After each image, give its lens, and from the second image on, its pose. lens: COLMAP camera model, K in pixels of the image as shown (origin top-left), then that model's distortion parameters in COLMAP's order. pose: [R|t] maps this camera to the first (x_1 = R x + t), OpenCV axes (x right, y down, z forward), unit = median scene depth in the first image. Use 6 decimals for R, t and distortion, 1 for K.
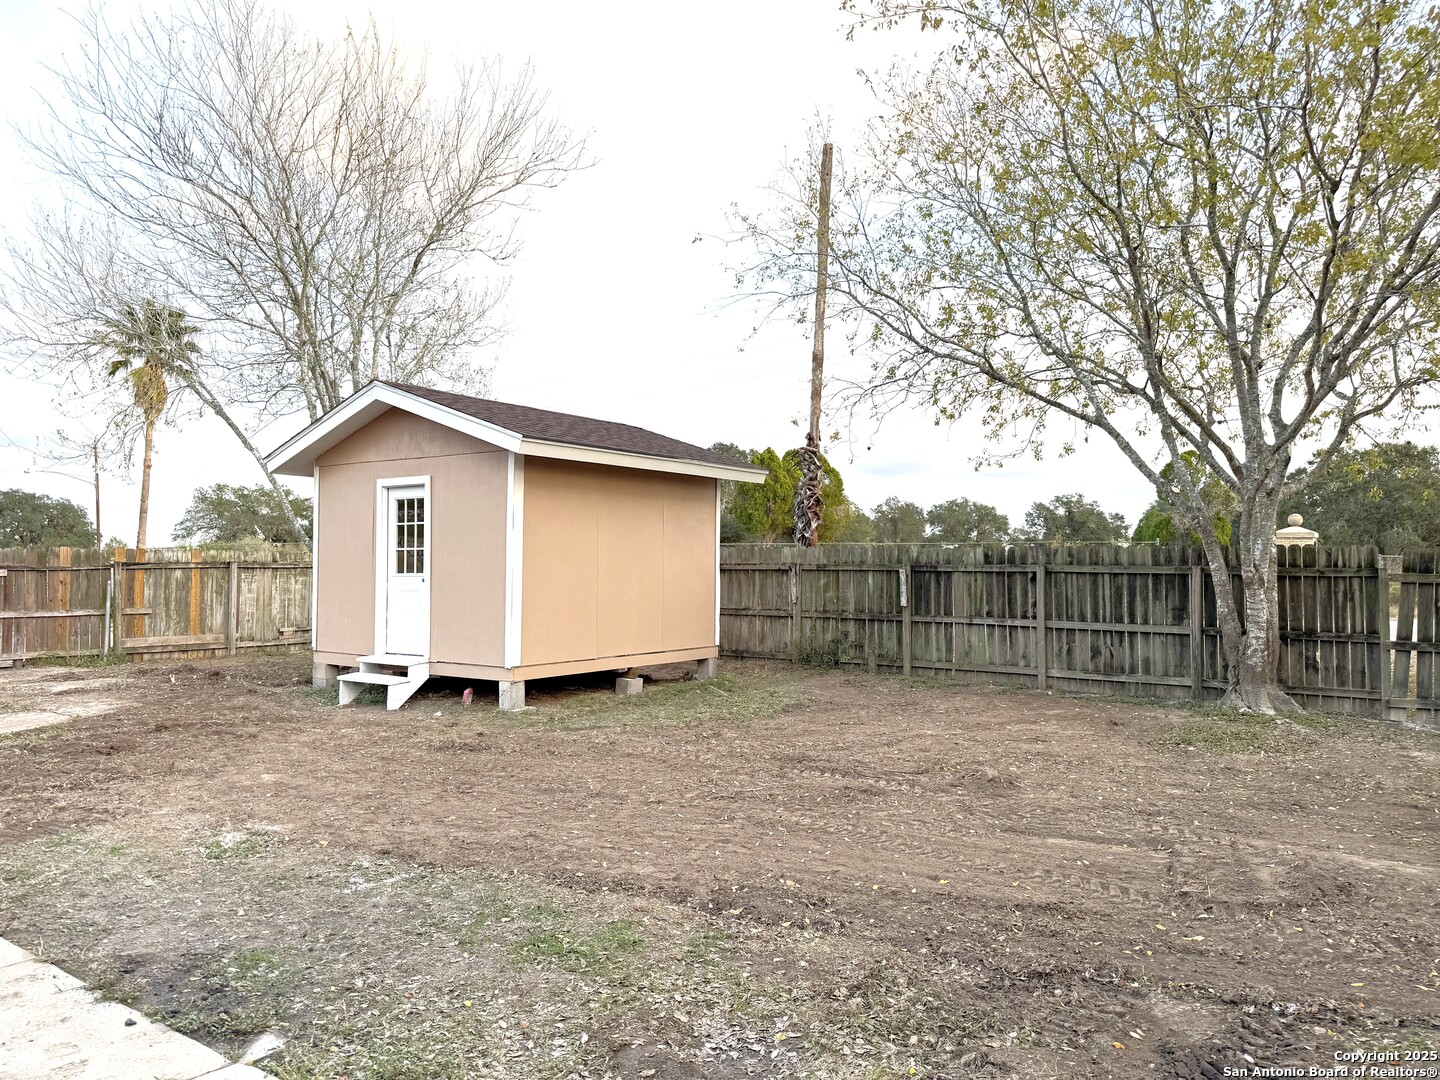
lens RADIAL K [[1017.3, 0, 718.8], [0, 1017.3, 538.2], [0, 0, 1]] dist [0.049880, -0.074773]
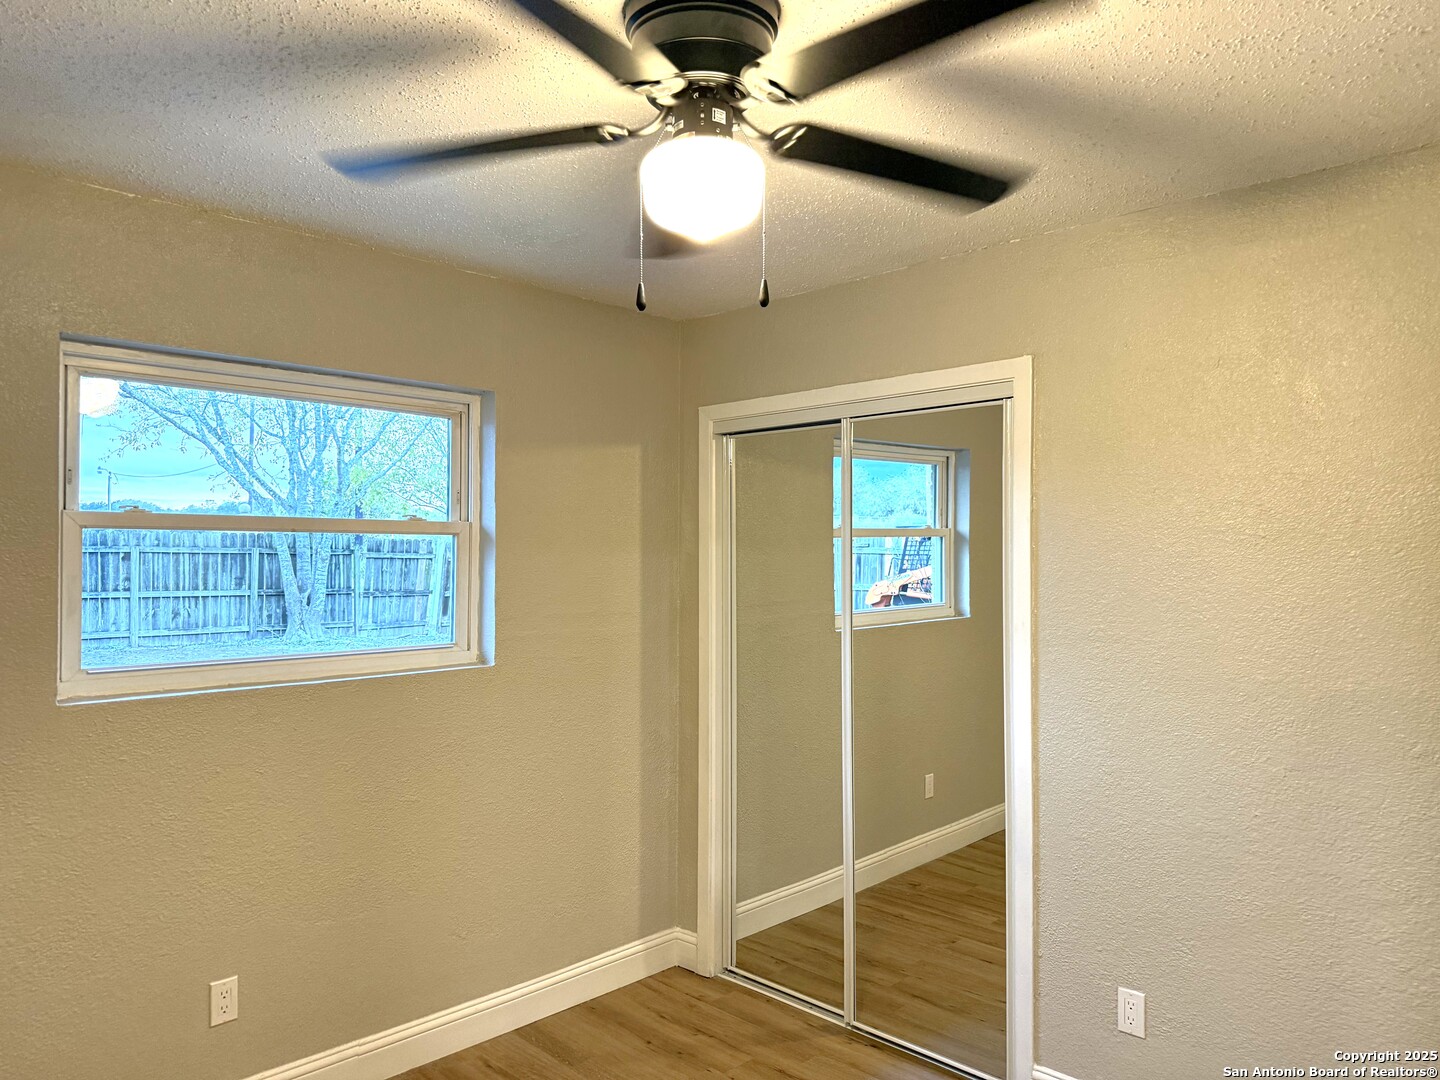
lens RADIAL K [[1017.3, 0, 719.6], [0, 1017.3, 540.1], [0, 0, 1]] dist [0.049880, -0.074773]
pose [[0.178101, 0.001682, 0.984011, -0.797887], [-0.038671, 0.999238, 0.005291, -0.015973], [-0.983252, -0.038995, 0.178030, 0.093868]]
